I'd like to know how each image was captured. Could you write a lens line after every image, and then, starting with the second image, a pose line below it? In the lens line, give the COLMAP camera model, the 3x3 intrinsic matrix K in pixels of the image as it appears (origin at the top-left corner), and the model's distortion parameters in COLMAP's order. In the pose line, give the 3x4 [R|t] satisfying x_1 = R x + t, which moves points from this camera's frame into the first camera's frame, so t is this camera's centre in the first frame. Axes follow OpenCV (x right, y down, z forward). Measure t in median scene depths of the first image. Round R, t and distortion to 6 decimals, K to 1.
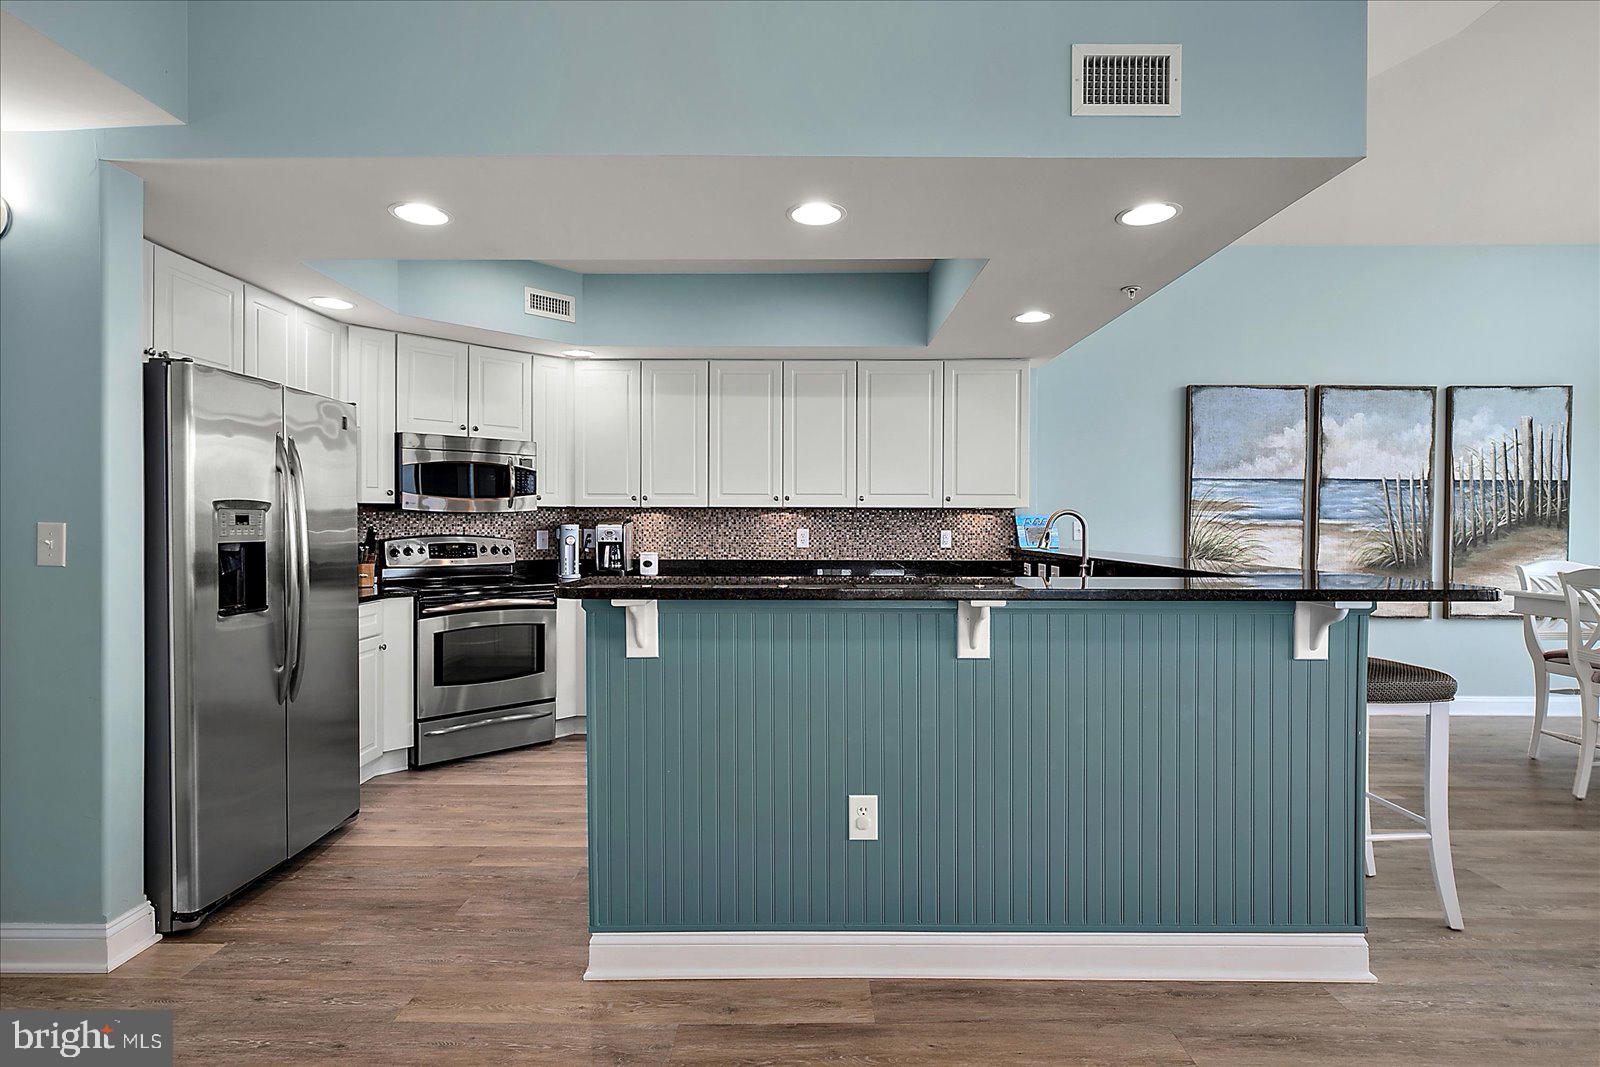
lens RADIAL K [[724.6, 0, 805.0], [0, 724.6, 528.9], [0, 0, 1]] dist [0.000923, 0.000502]
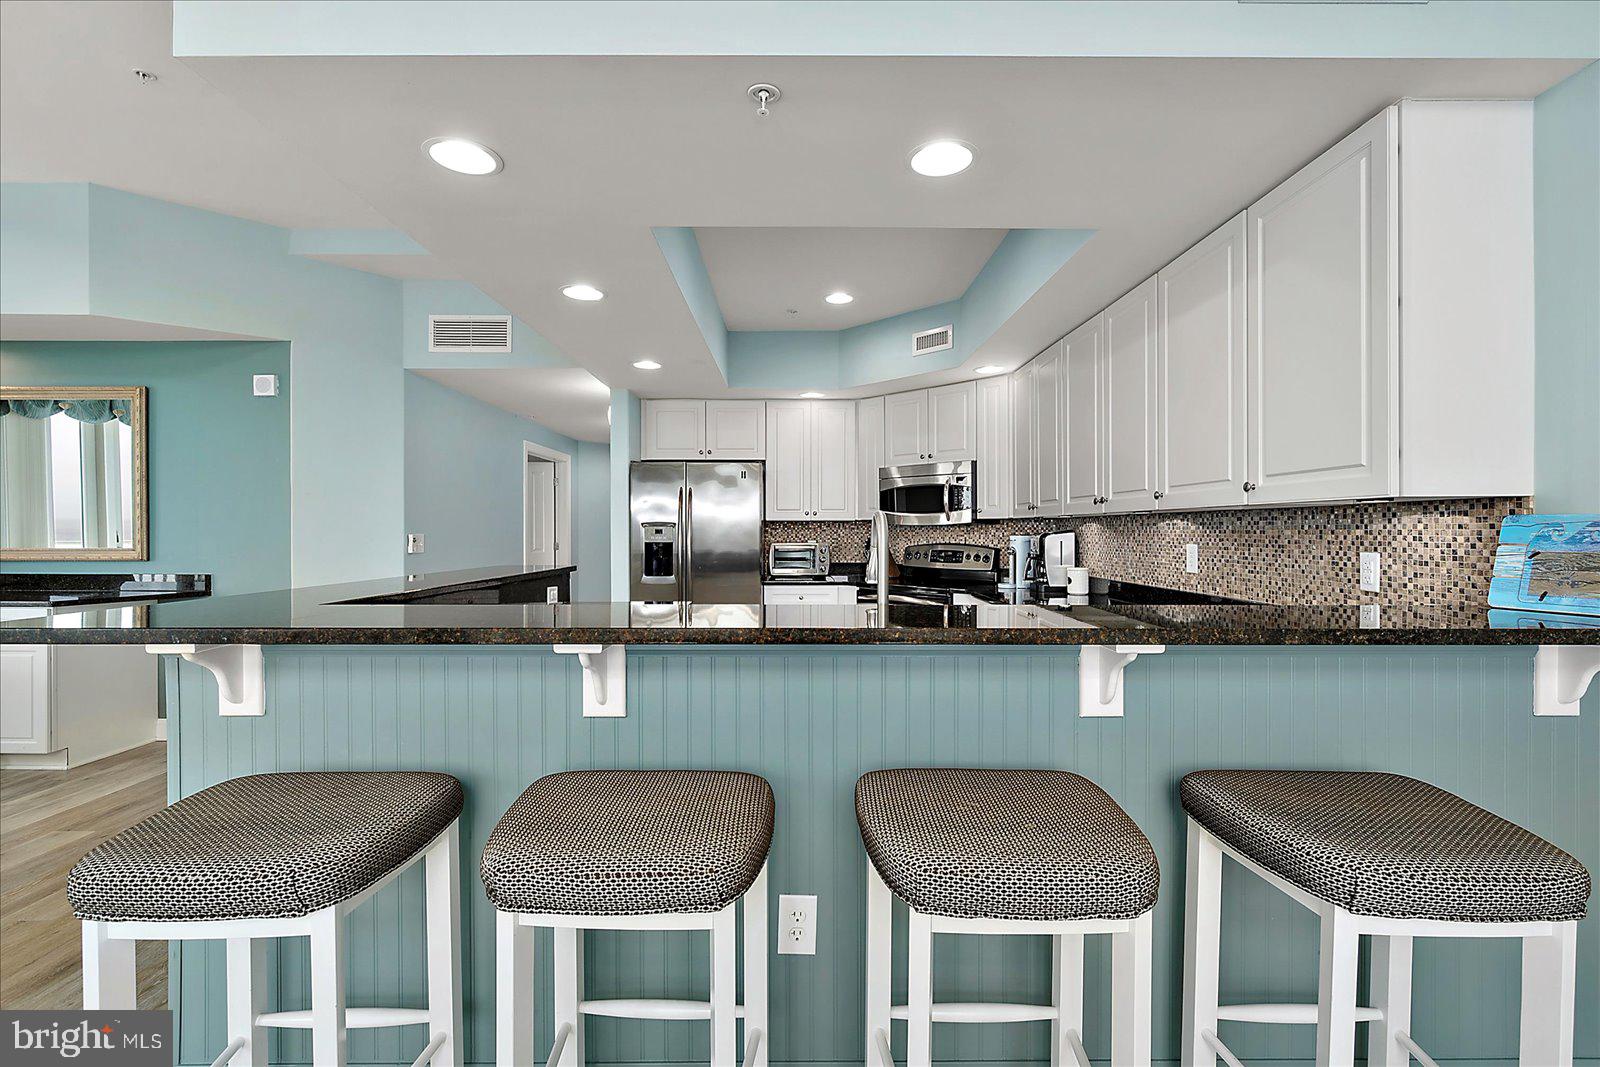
lens RADIAL K [[724.6, 0, 805.0], [0, 724.6, 528.9], [0, 0, 1]] dist [0.000923, 0.000502]
pose [[0.016520, -0.004955, -0.999851, 0.697751], [-0.010310, 0.999934, -0.005126, -0.007168], [0.999810, 0.010393, 0.016468, 0.708050]]
